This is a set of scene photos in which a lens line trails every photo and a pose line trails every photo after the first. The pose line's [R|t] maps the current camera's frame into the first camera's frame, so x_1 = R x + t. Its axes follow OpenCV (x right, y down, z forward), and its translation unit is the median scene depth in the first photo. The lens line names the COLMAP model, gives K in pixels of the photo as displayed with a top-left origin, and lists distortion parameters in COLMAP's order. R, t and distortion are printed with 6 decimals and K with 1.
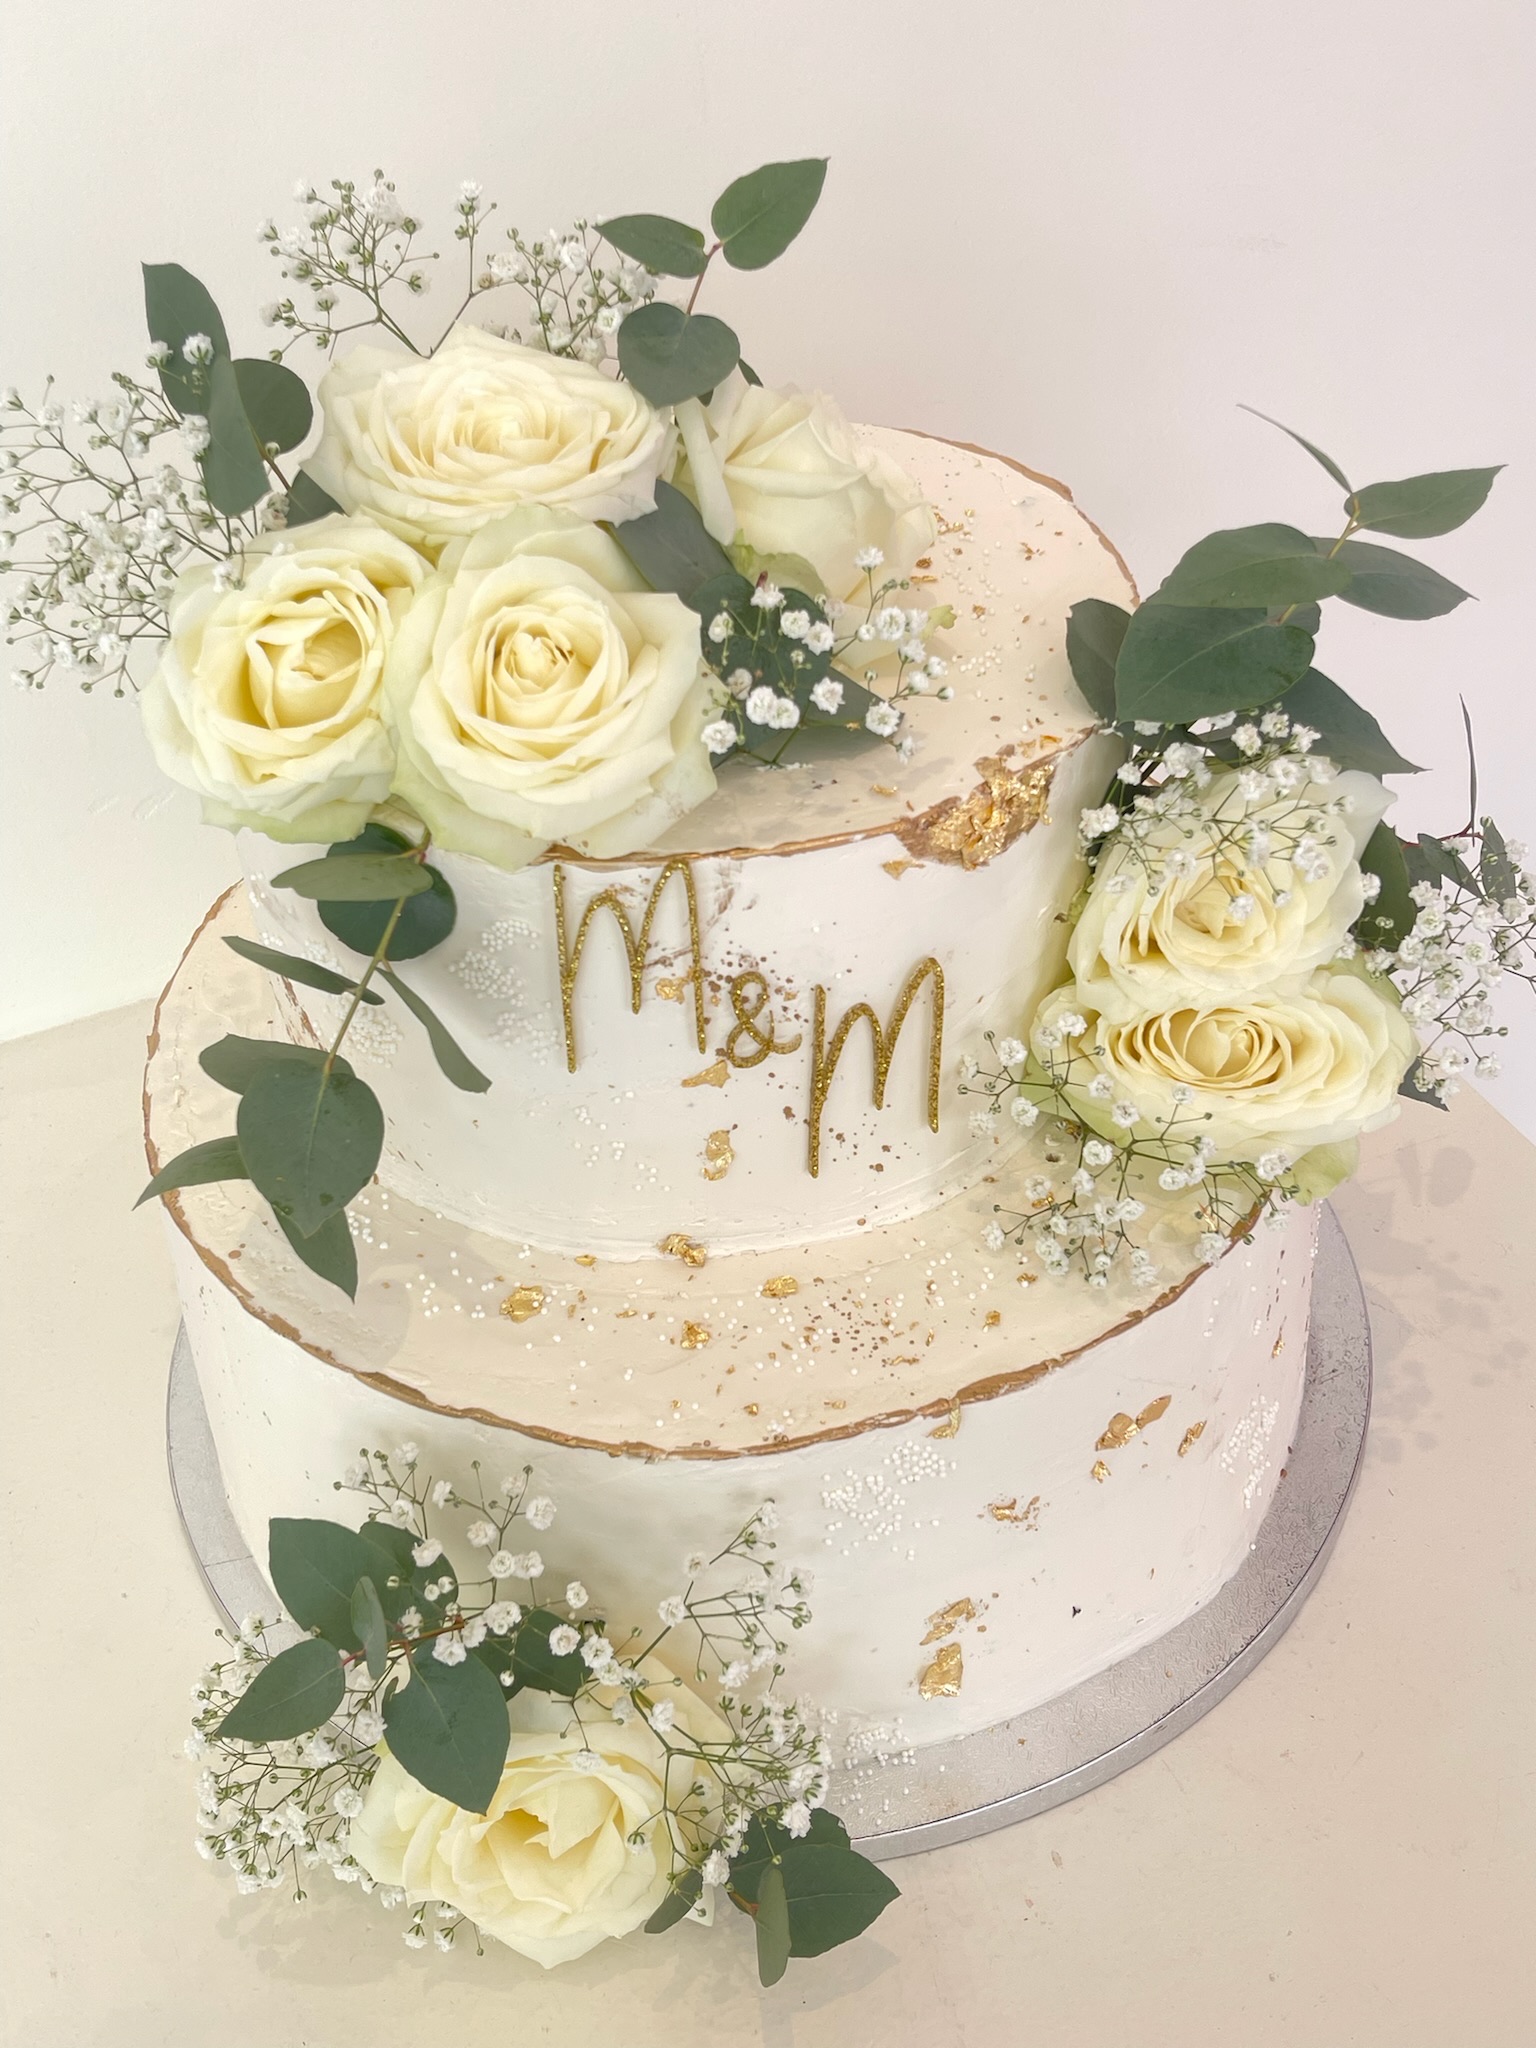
lens RADIAL K [[2087.8, 0, 752.9], [0, 2087.8, 1027.8], [0, 0, 1]] dist [0.074002, 0.000000]
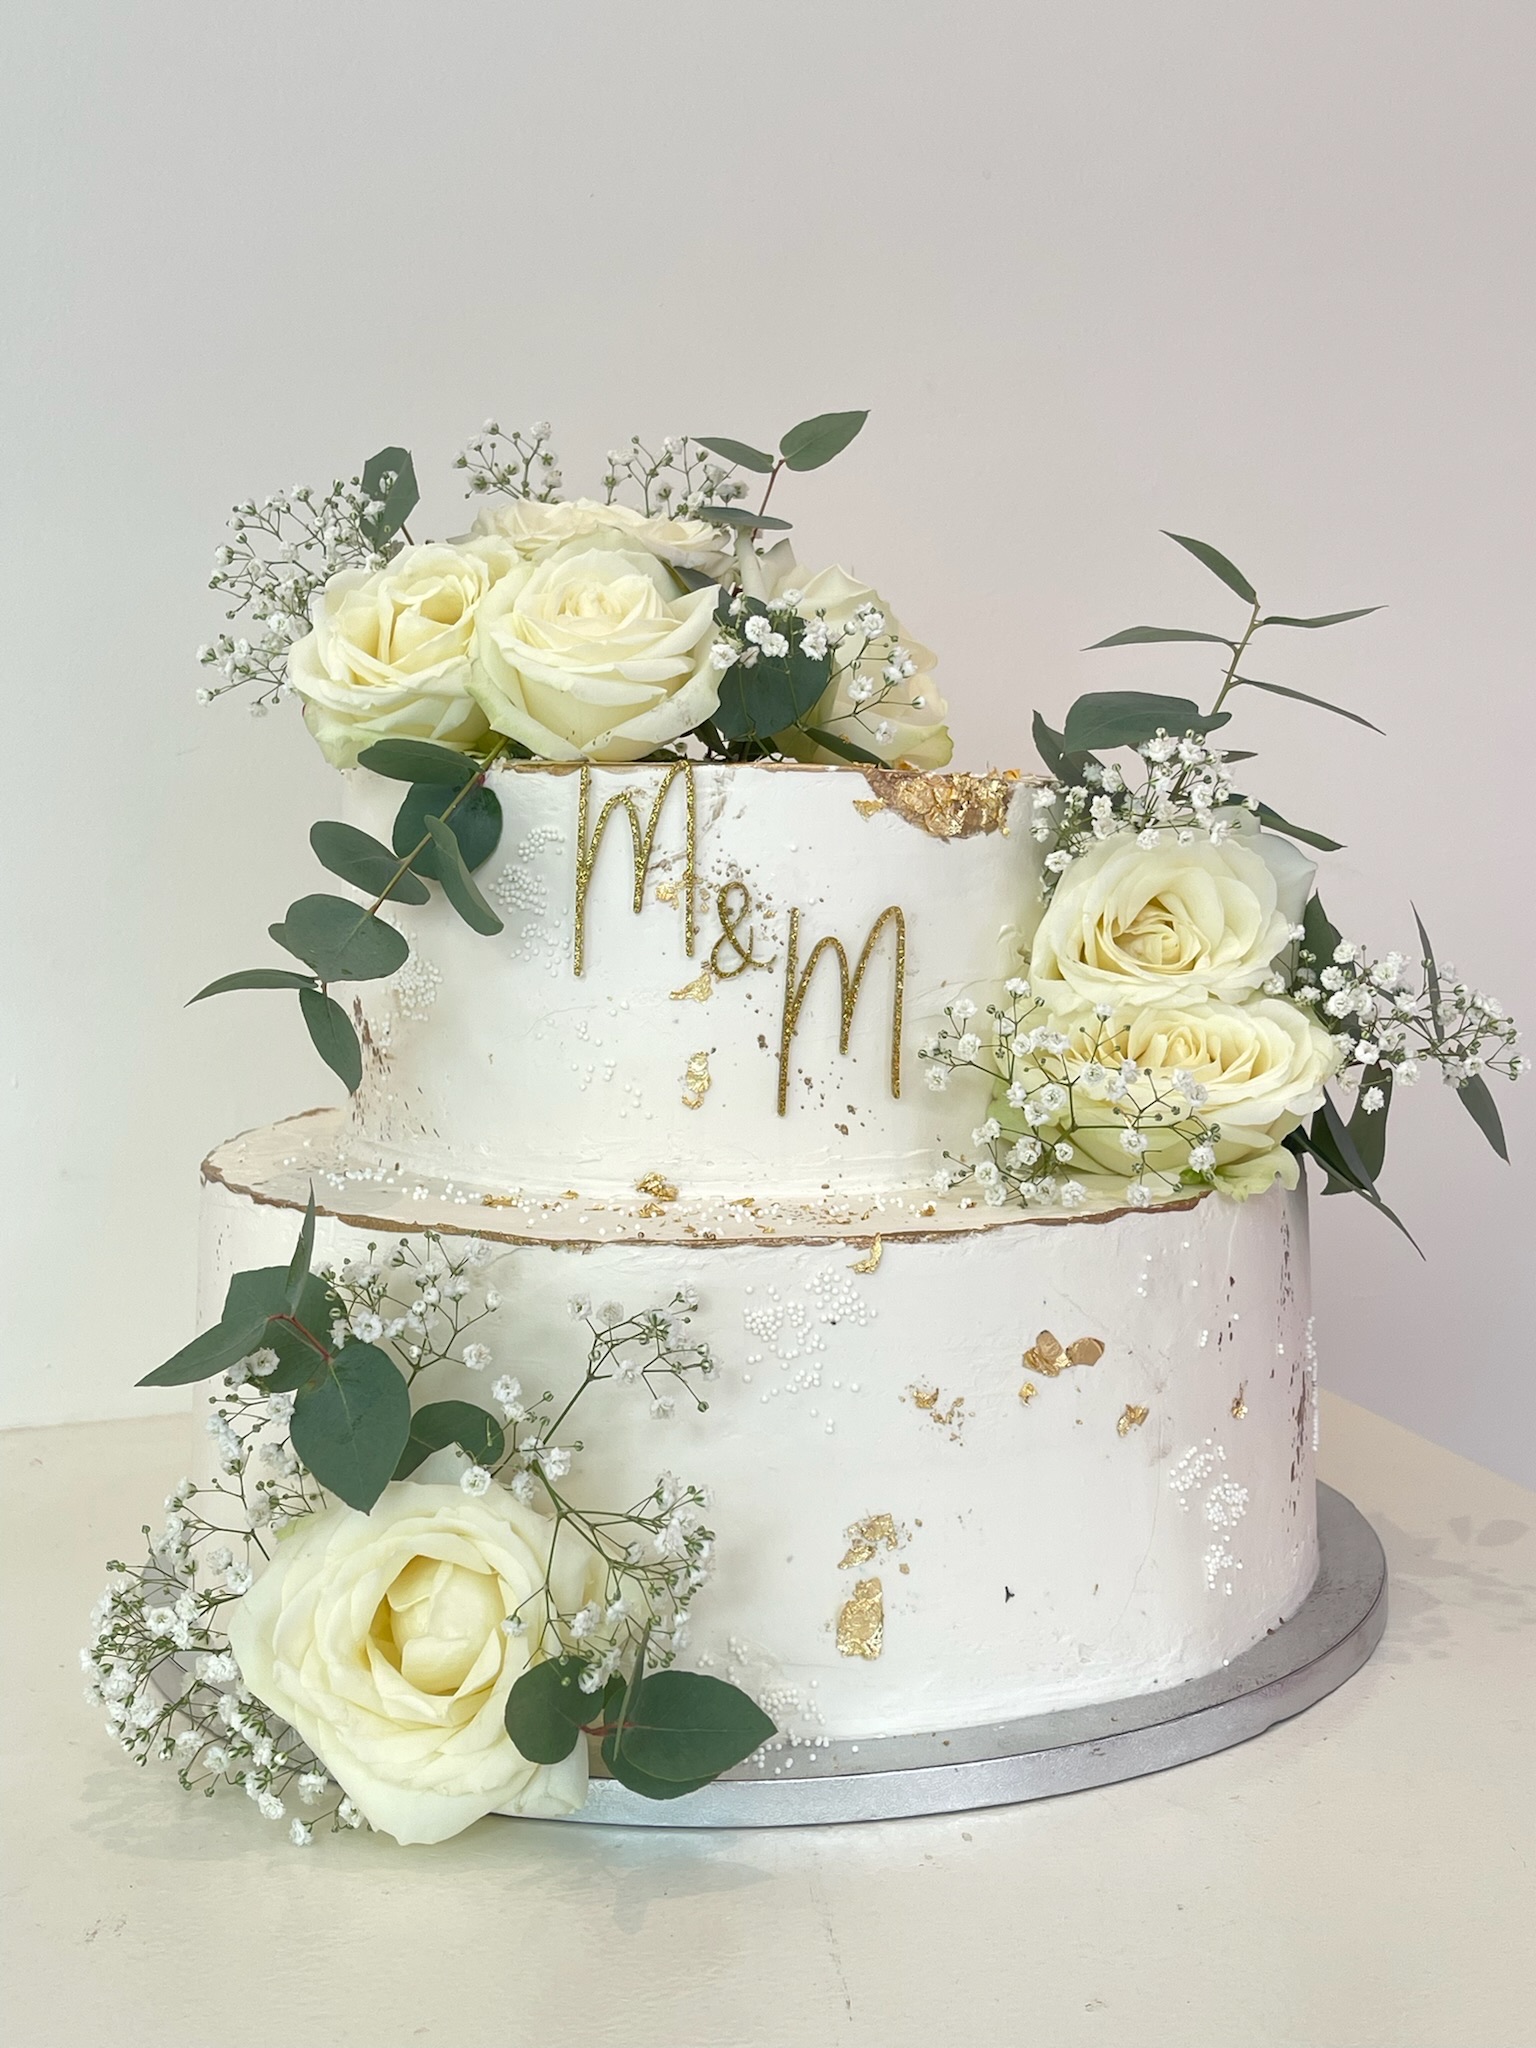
lens RADIAL K [[2325.3, 0, 779.5], [0, 2325.3, 1022.3], [0, 0, 1]] dist [0.071790, 0.000000]
pose [[0.990509, 0.061035, -0.123155, 0.185700], [-0.117822, 0.838449, -0.532092, 0.719962], [0.070783, 0.541552, 0.837682, -0.055712]]
